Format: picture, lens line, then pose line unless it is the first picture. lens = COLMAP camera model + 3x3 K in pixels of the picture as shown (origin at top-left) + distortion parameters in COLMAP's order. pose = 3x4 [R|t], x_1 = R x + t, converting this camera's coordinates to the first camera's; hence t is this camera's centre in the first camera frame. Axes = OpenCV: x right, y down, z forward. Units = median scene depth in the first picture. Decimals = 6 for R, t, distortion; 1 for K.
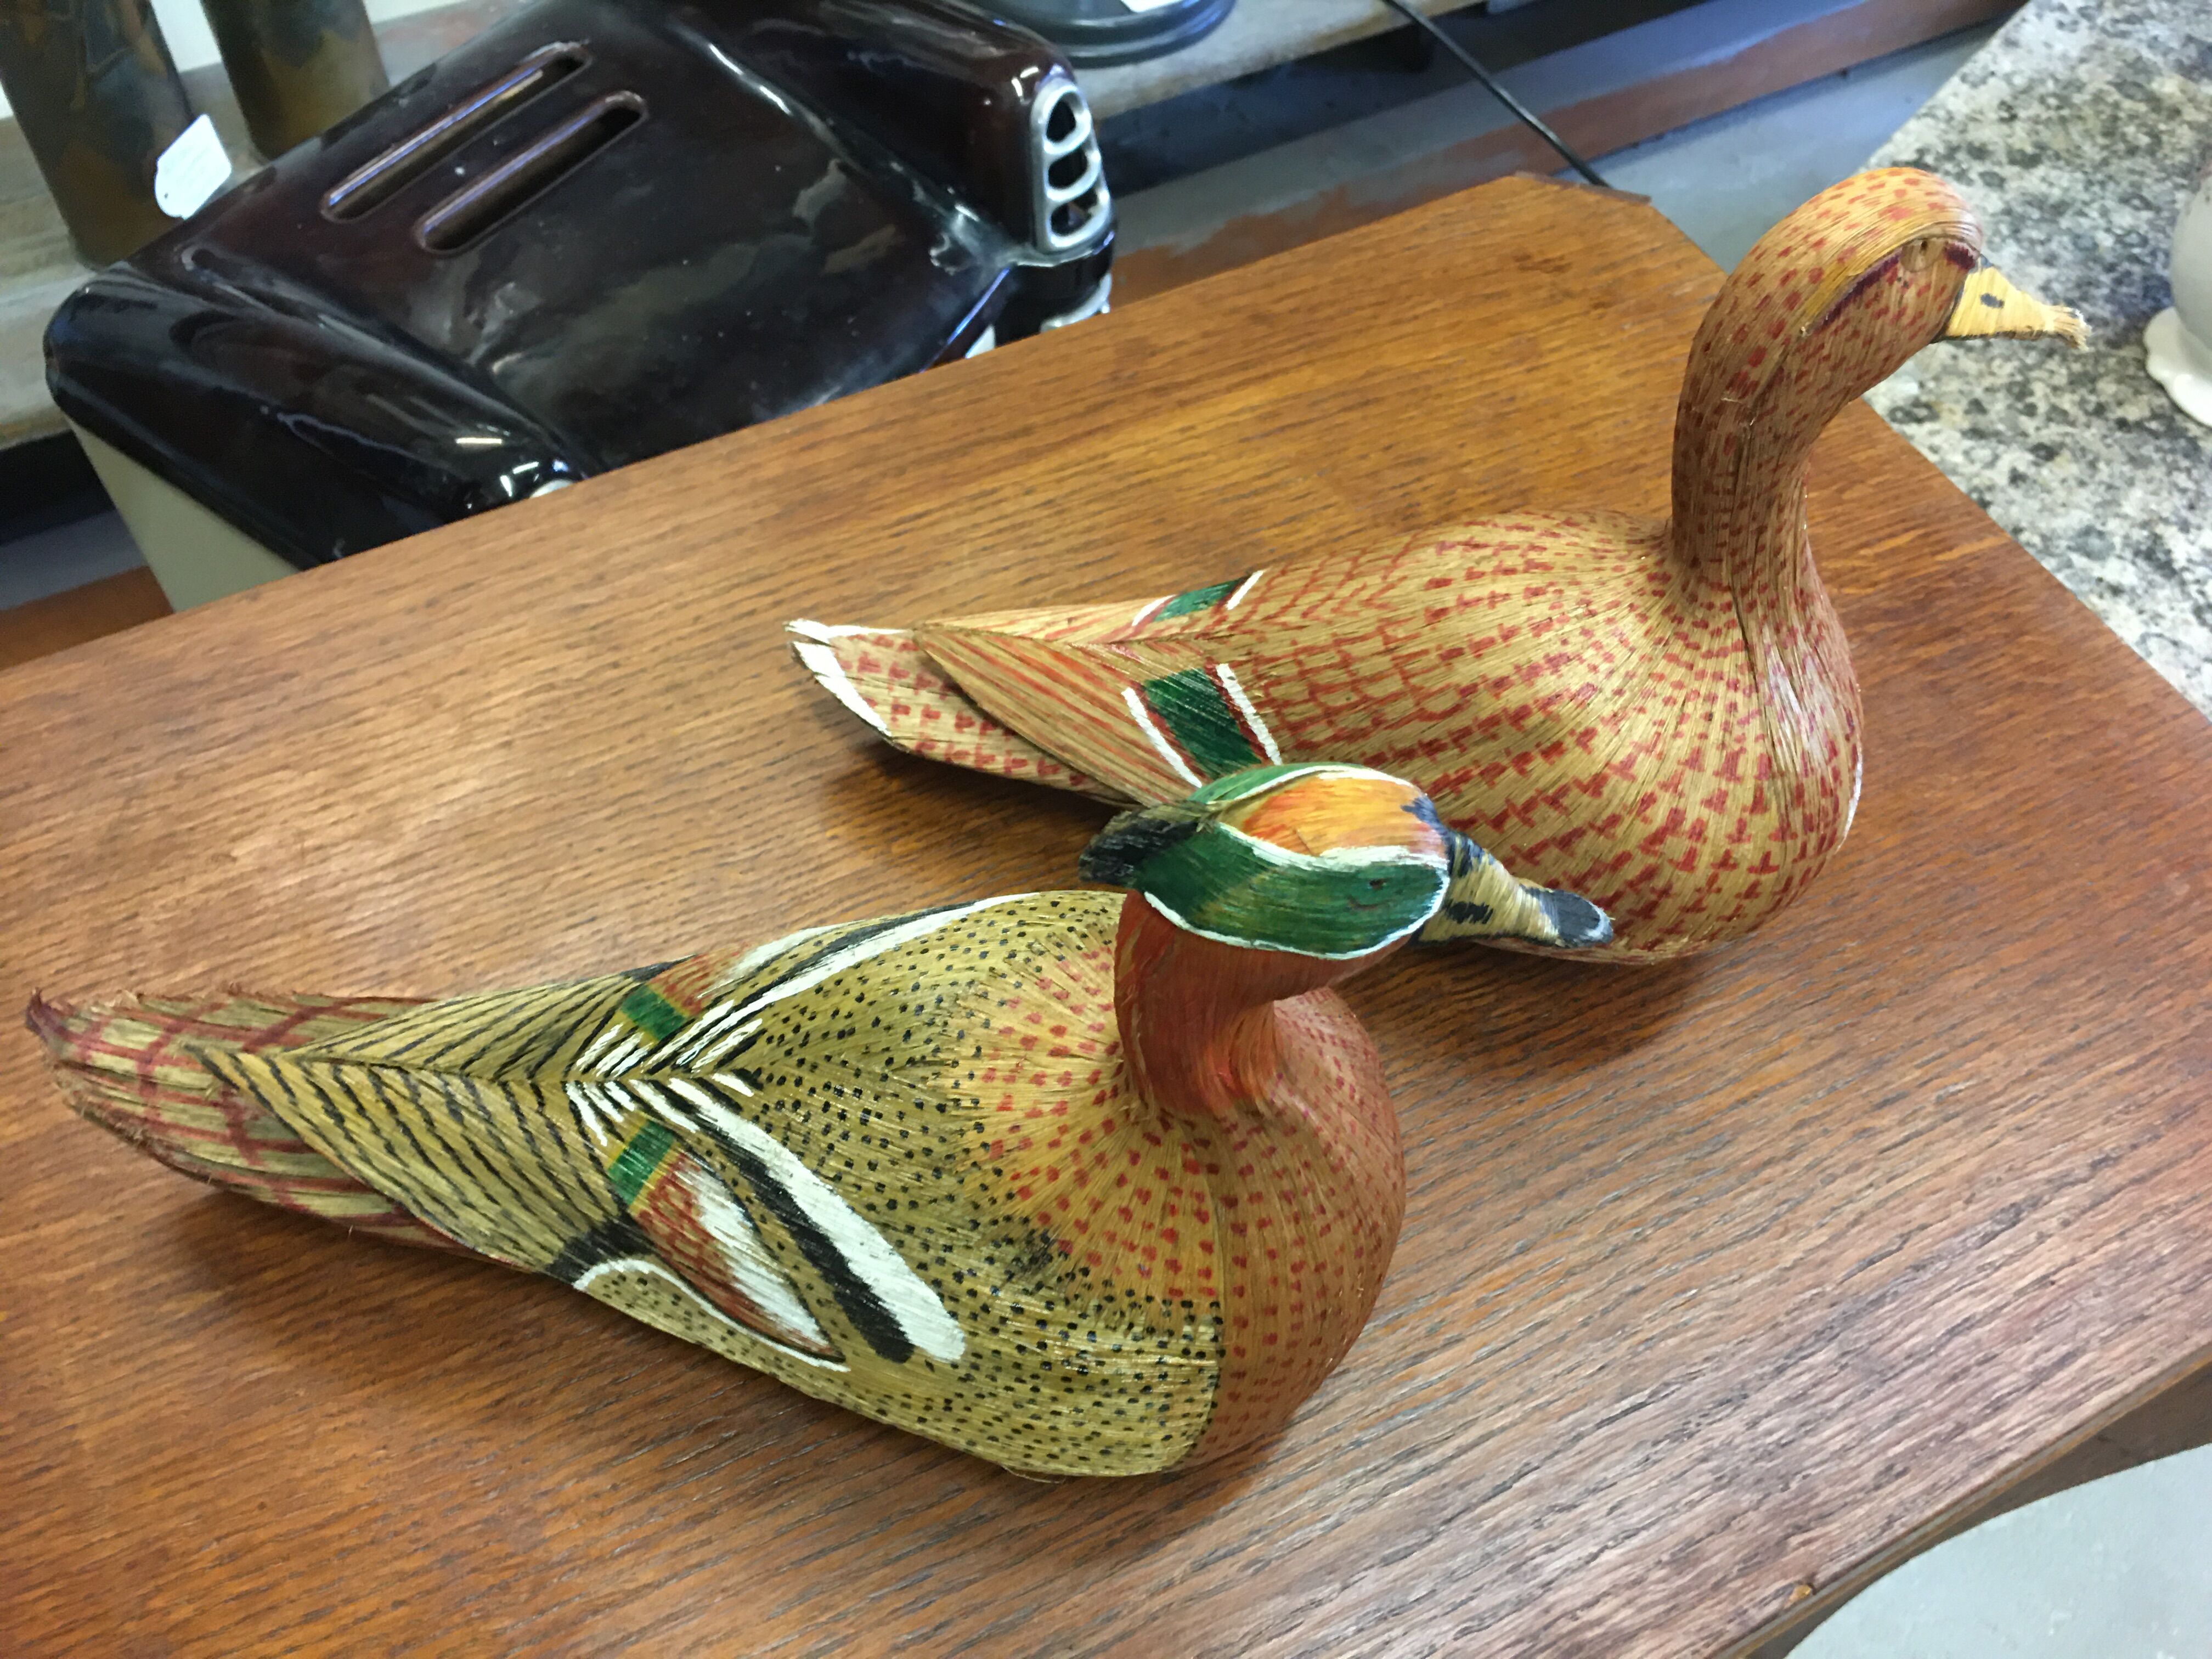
lens RADIAL K [[1900.7, 0, 1107.4], [0, 1900.7, 793.9], [0, 0, 1]] dist [0.102191, -0.152480]
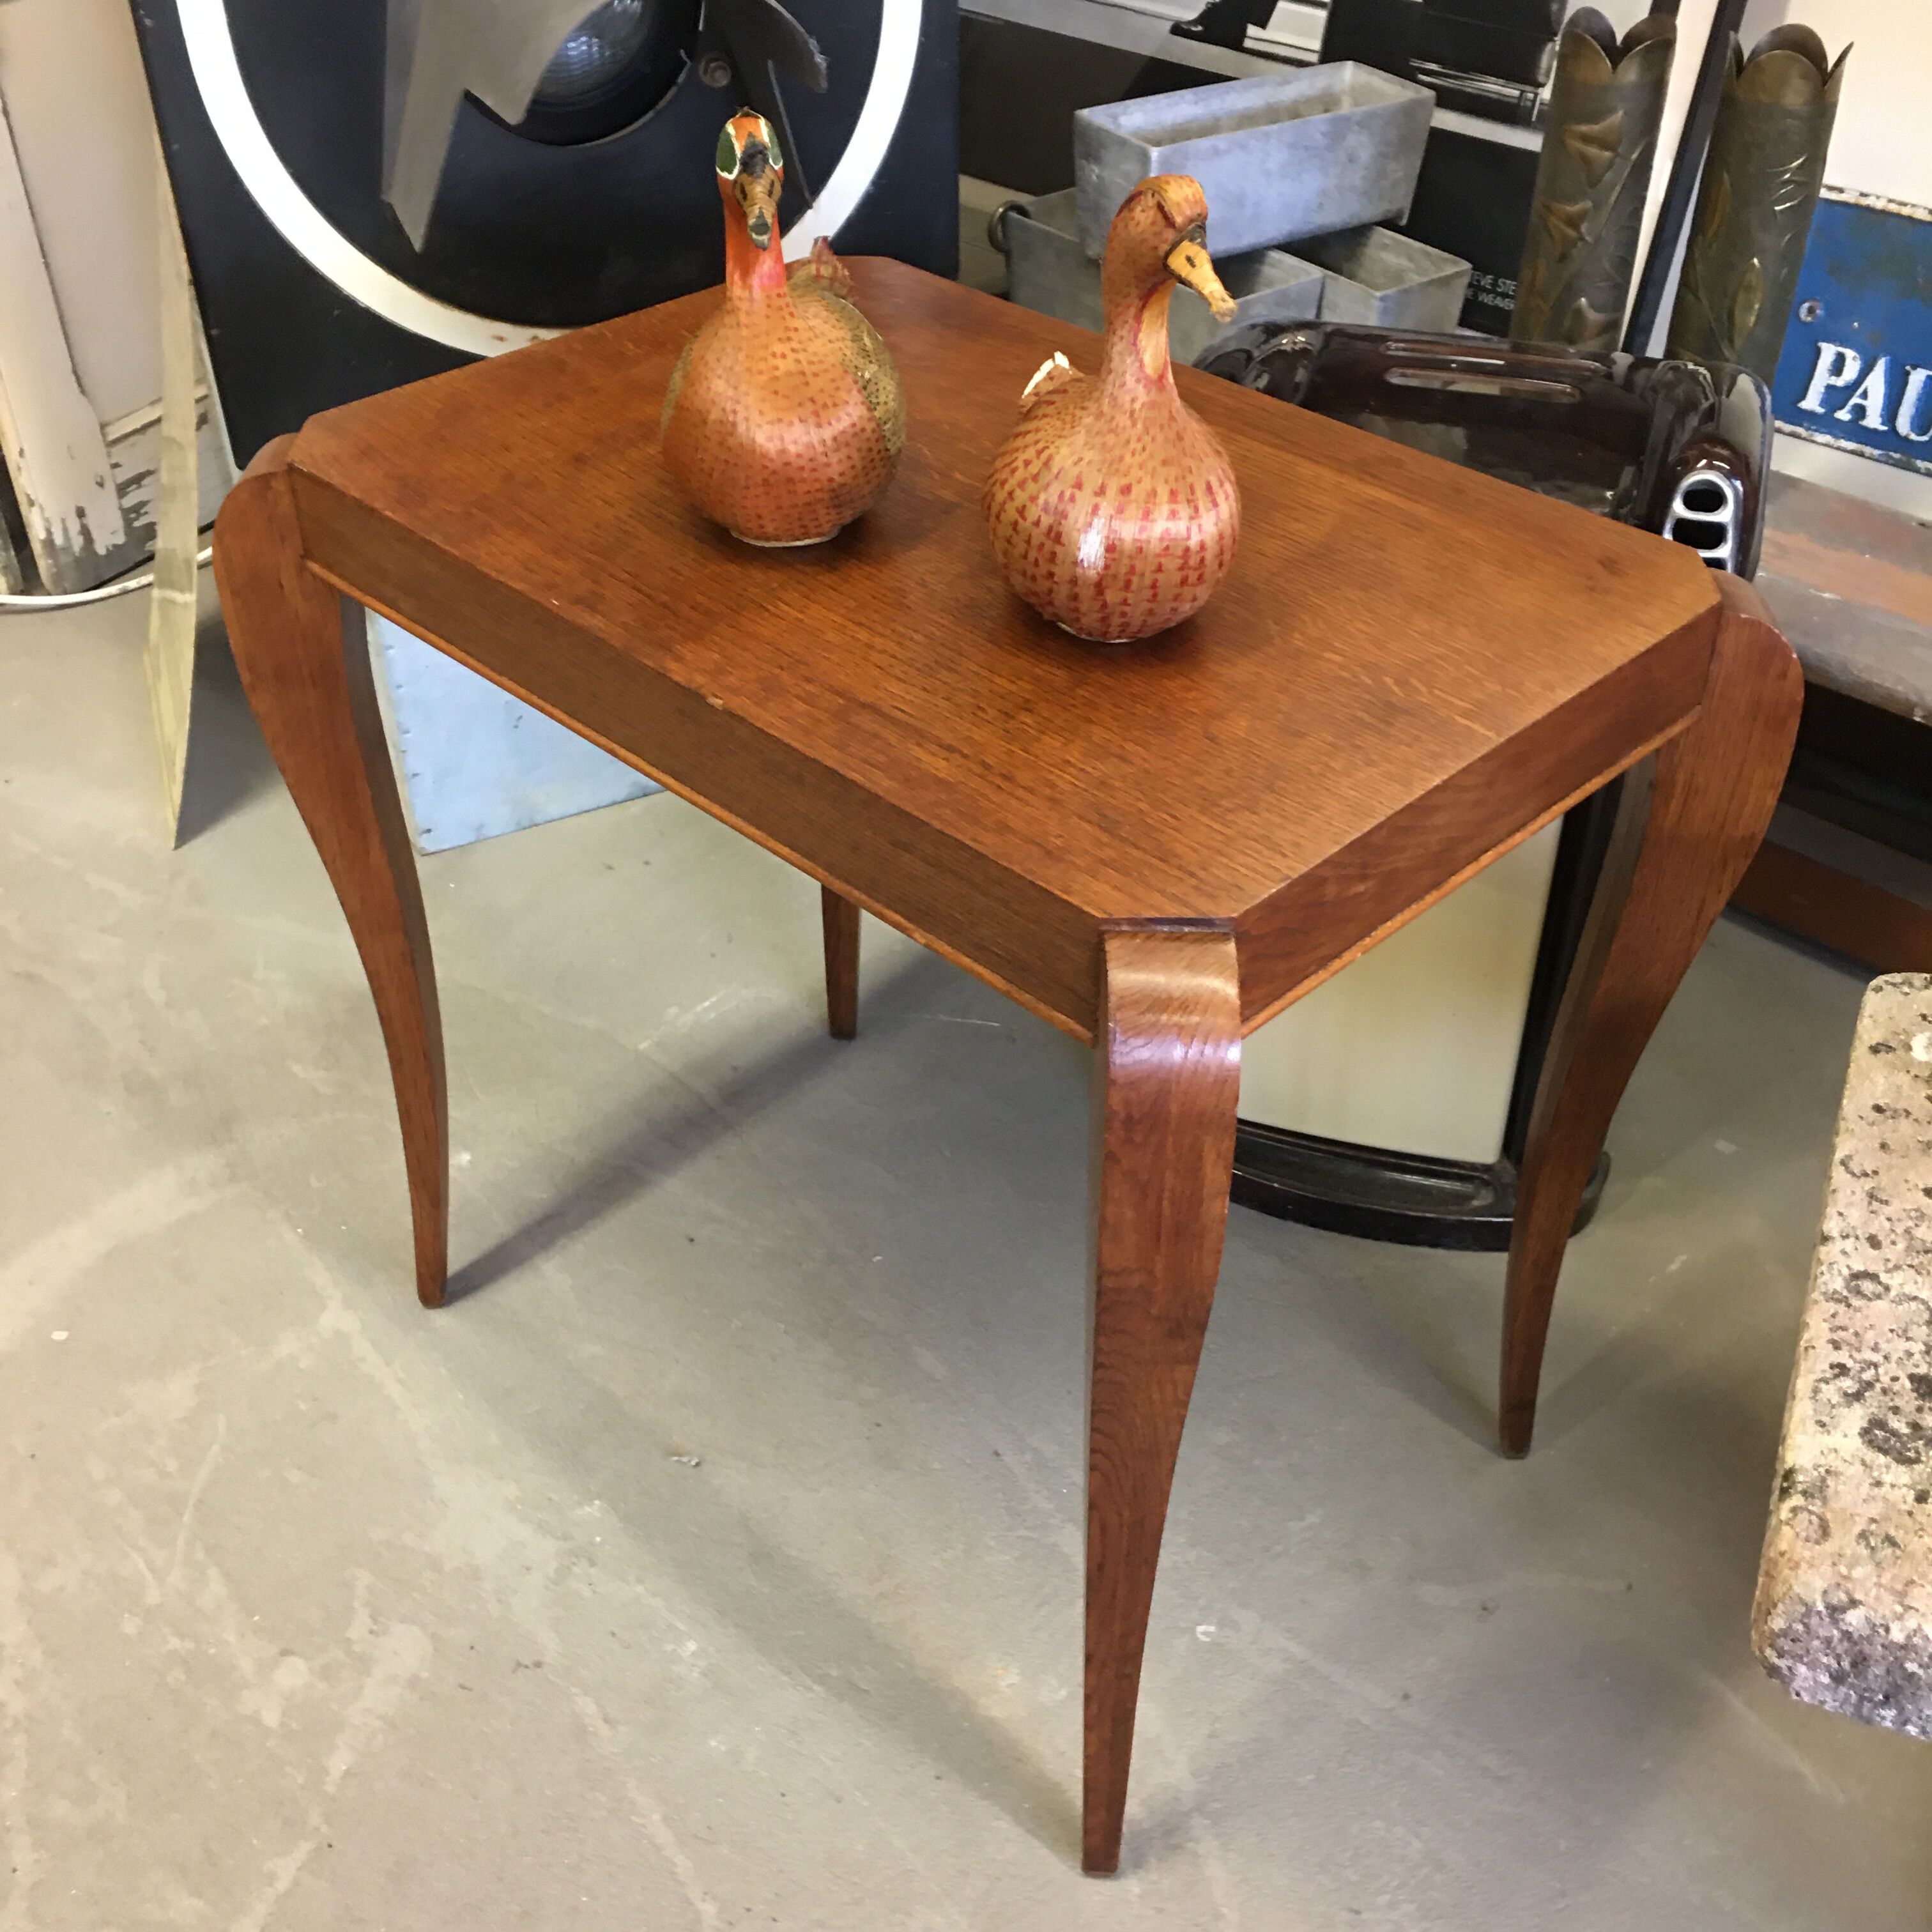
lens RADIAL K [[2209.2, 0, 972.9], [0, 2209.2, 949.0], [0, 0, 1]] dist [0.082976, -0.104226]
pose [[0.292789, 0.547527, -0.783893, 2.351057], [-0.770504, 0.620570, 0.145663, 0.024765], [0.566215, 0.561344, 0.603567, -0.119348]]
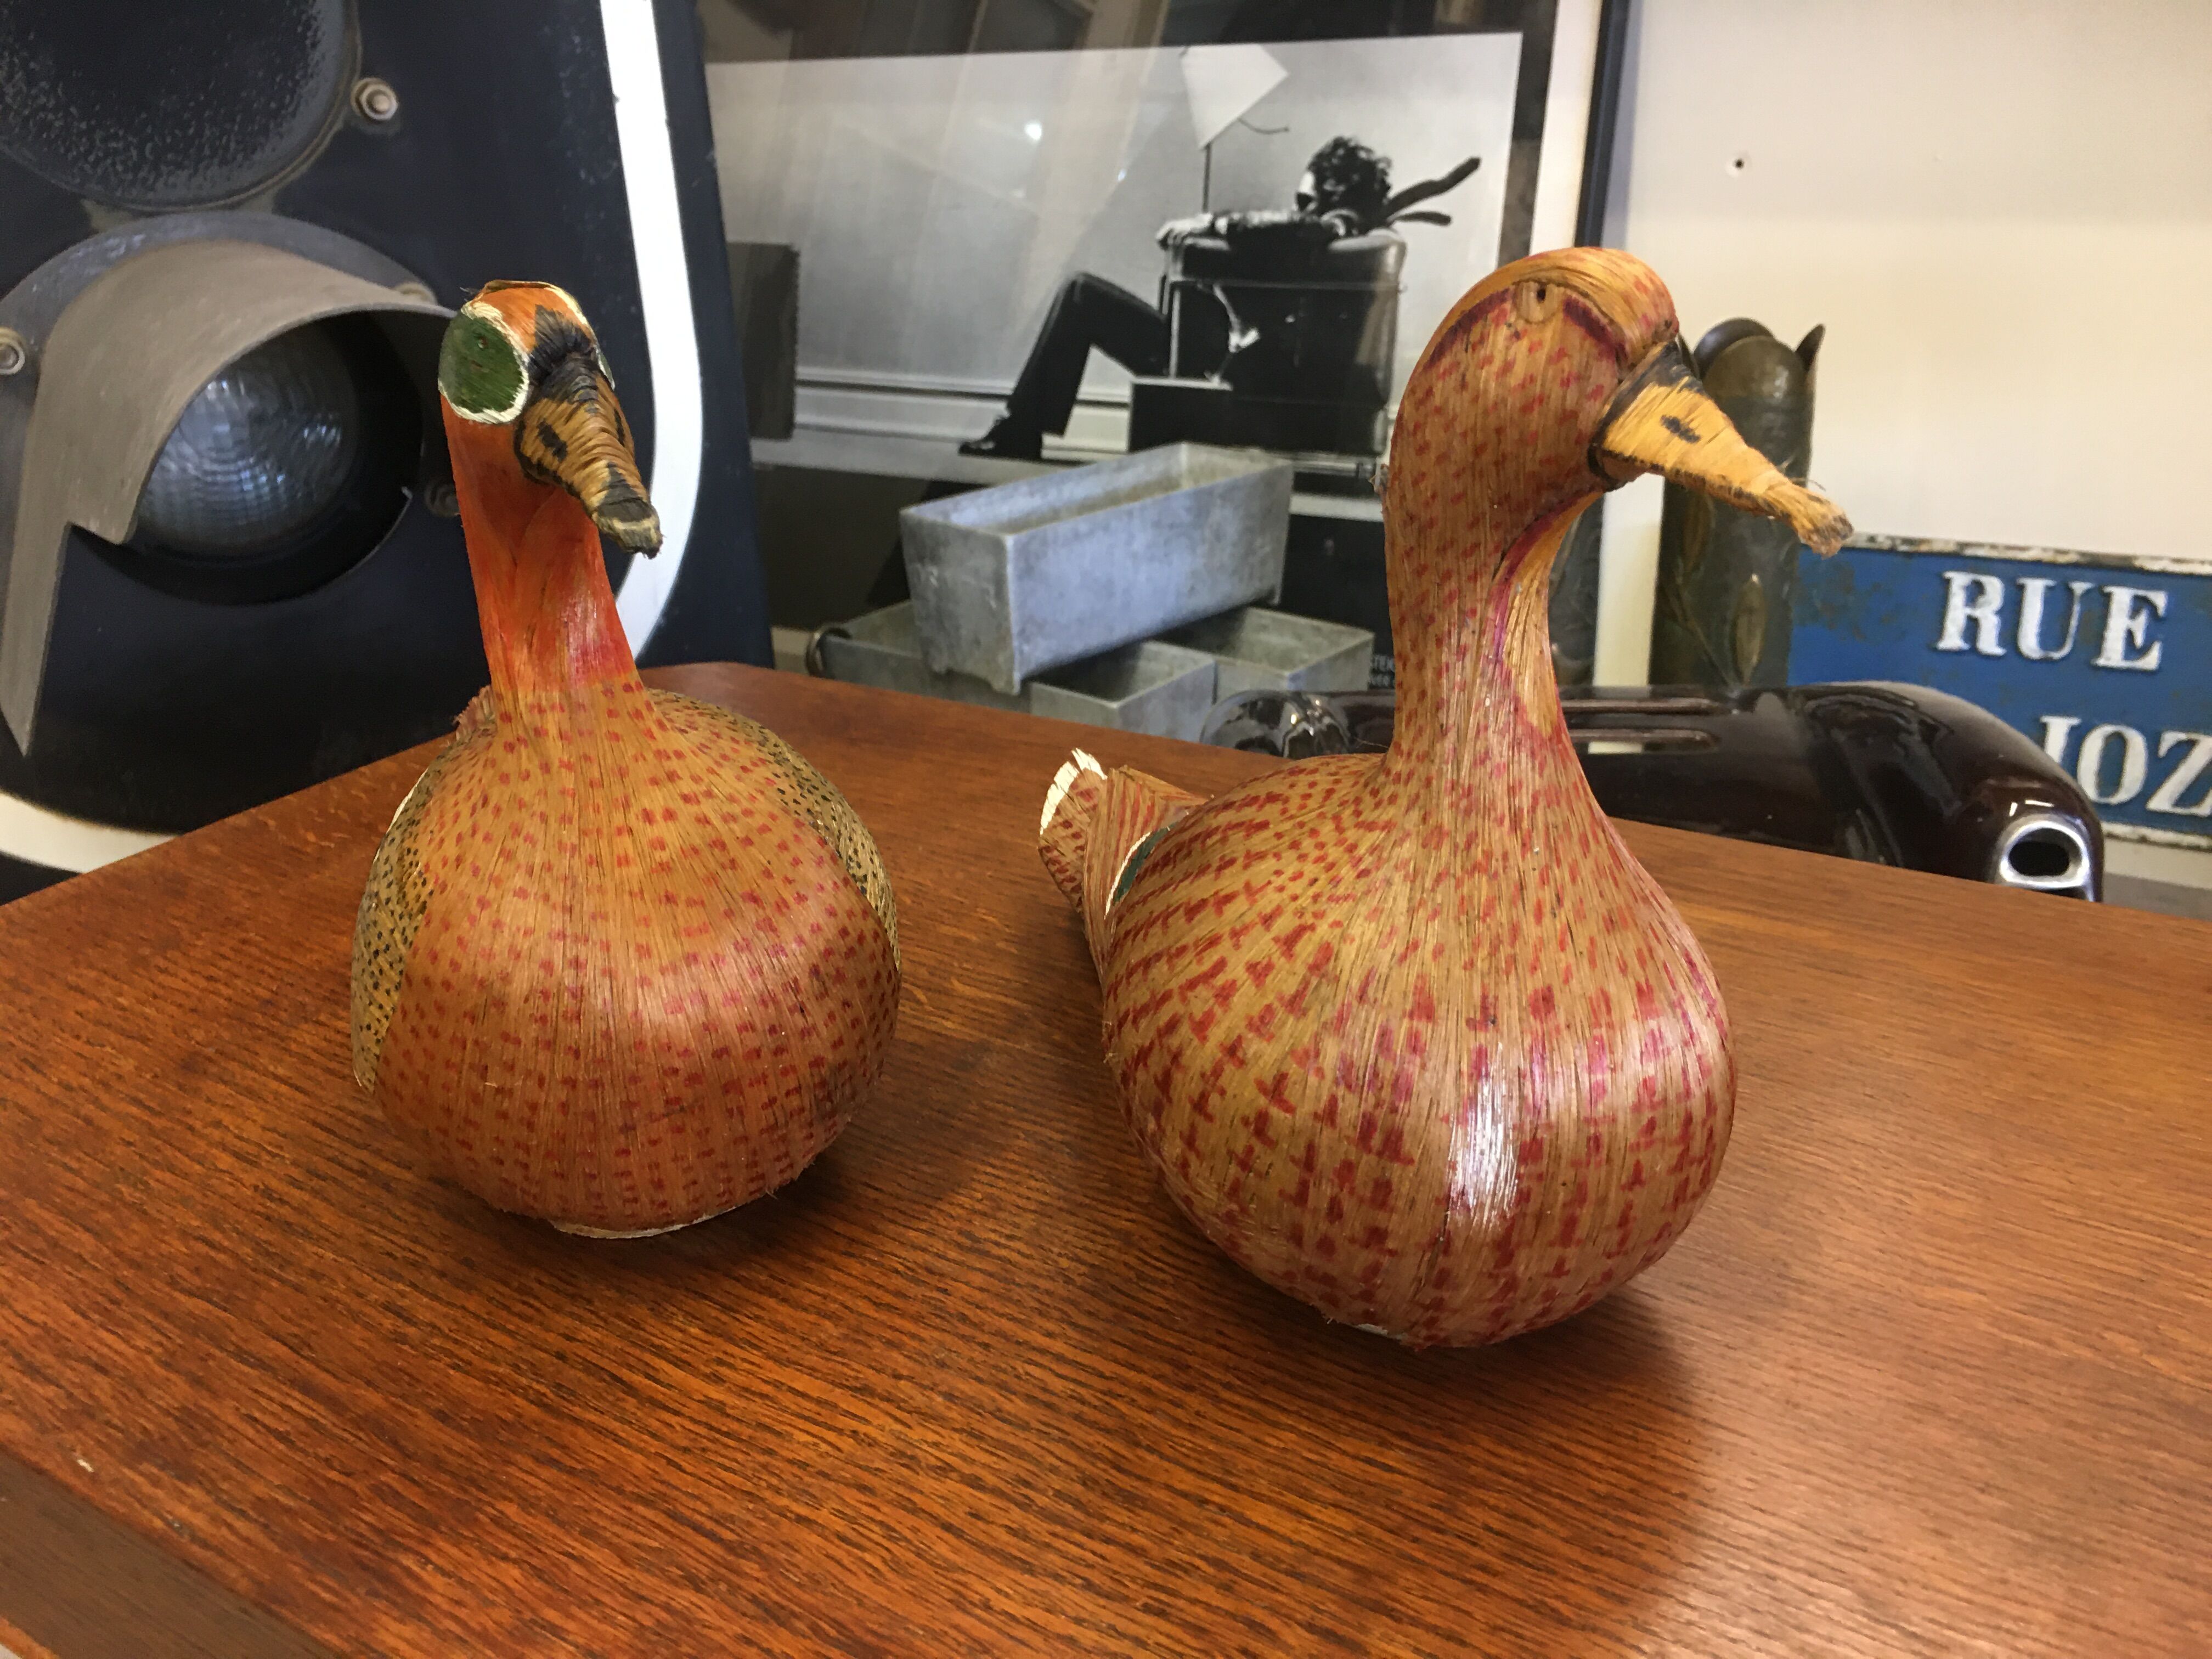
lens RADIAL K [[1903.5, 0, 1105.9], [0, 1903.5, 801.4], [0, 0, 1]] dist [0.099214, -0.158319]
pose [[0.503142, 0.279195, -0.817862, 0.920826], [-0.667794, 0.726306, -0.162882, 0.125853], [0.548542, 0.628116, 0.551880, 0.479296]]
